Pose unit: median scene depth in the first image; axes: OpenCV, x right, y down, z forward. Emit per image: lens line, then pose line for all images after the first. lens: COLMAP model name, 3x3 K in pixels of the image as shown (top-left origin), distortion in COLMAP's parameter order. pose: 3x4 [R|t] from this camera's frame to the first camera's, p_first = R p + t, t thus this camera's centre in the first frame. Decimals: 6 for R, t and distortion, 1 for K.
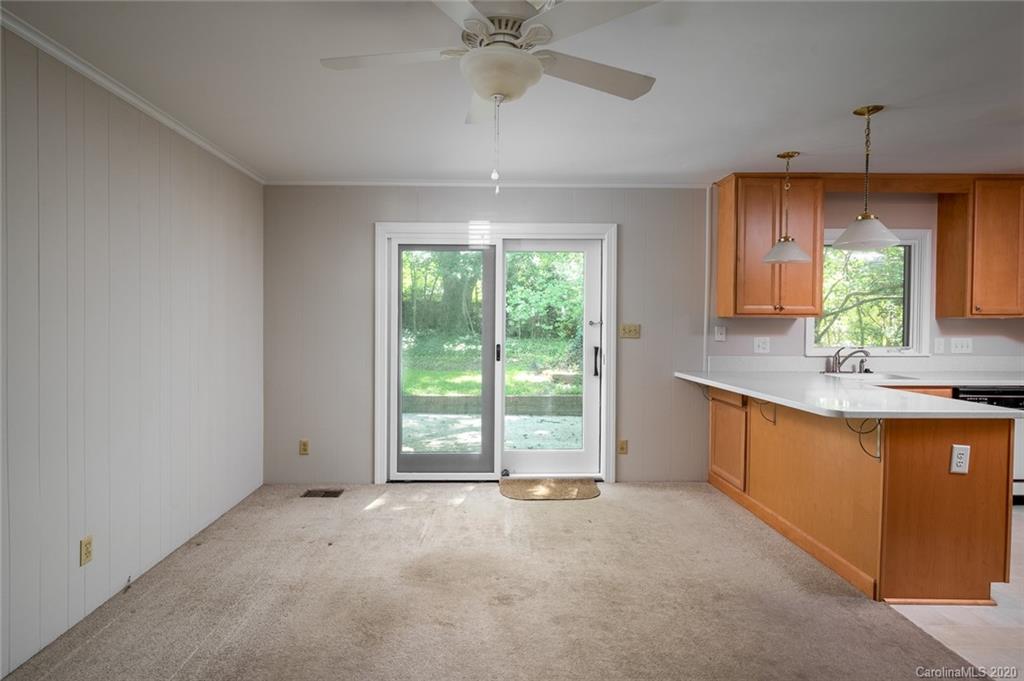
lens RADIAL K [[553.4, 0, 507.3], [0, 553.4, 333.4], [0, 0, 1]] dist [0.005484, 0.001669]
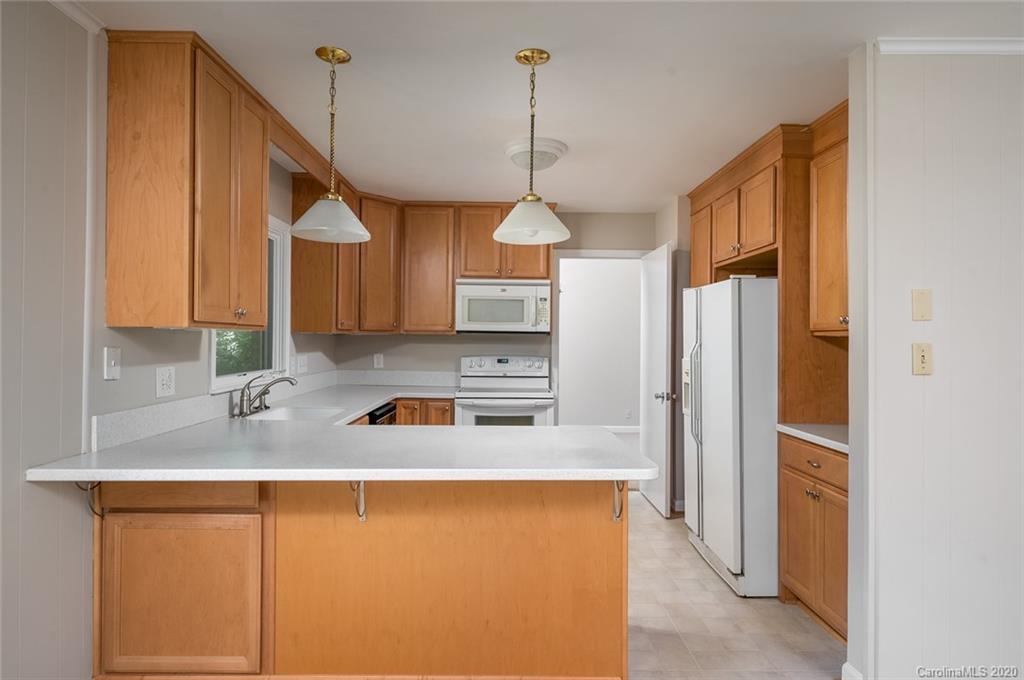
lens RADIAL K [[580.4, 0, 510.8], [0, 580.4, 334.2], [0, 0, 1]] dist [0.001859, 0.000417]
pose [[0.025950, 0.005810, 0.999646, -0.087694], [0.013084, 0.999895, -0.006151, -0.016009], [-0.999578, 0.013239, 0.025871, 0.663571]]
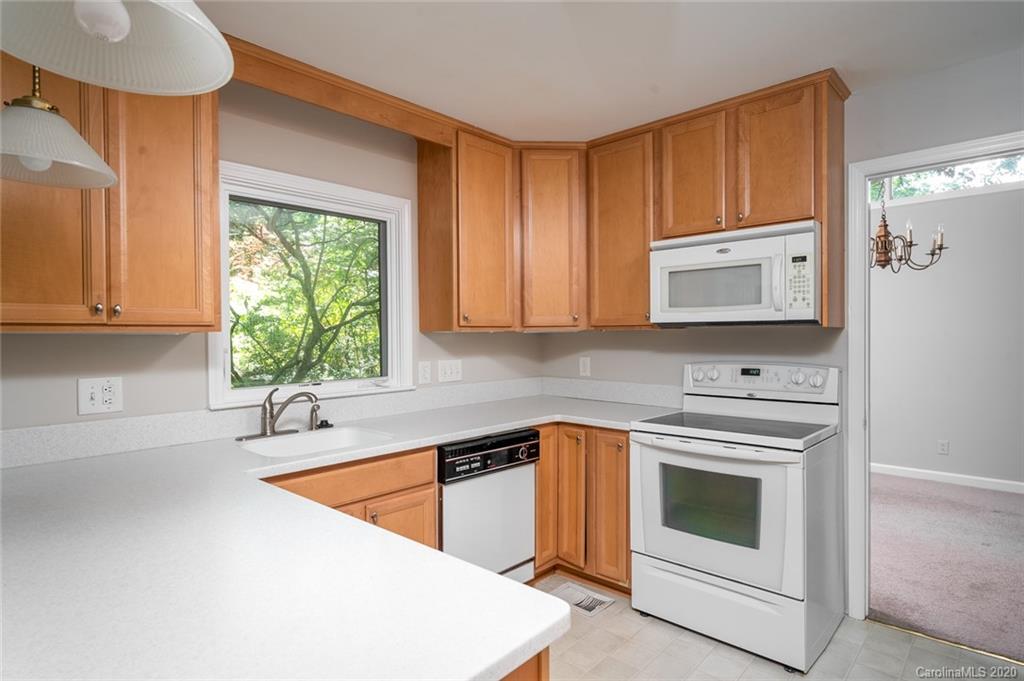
lens RADIAL K [[553.4, 0, 507.3], [0, 553.4, 333.4], [0, 0, 1]] dist [0.005484, 0.001669]
pose [[0.716417, -0.008127, 0.697625, 0.385874], [0.027129, 0.999500, -0.016217, -0.012458], [-0.697144, 0.030544, 0.716280, 0.451938]]
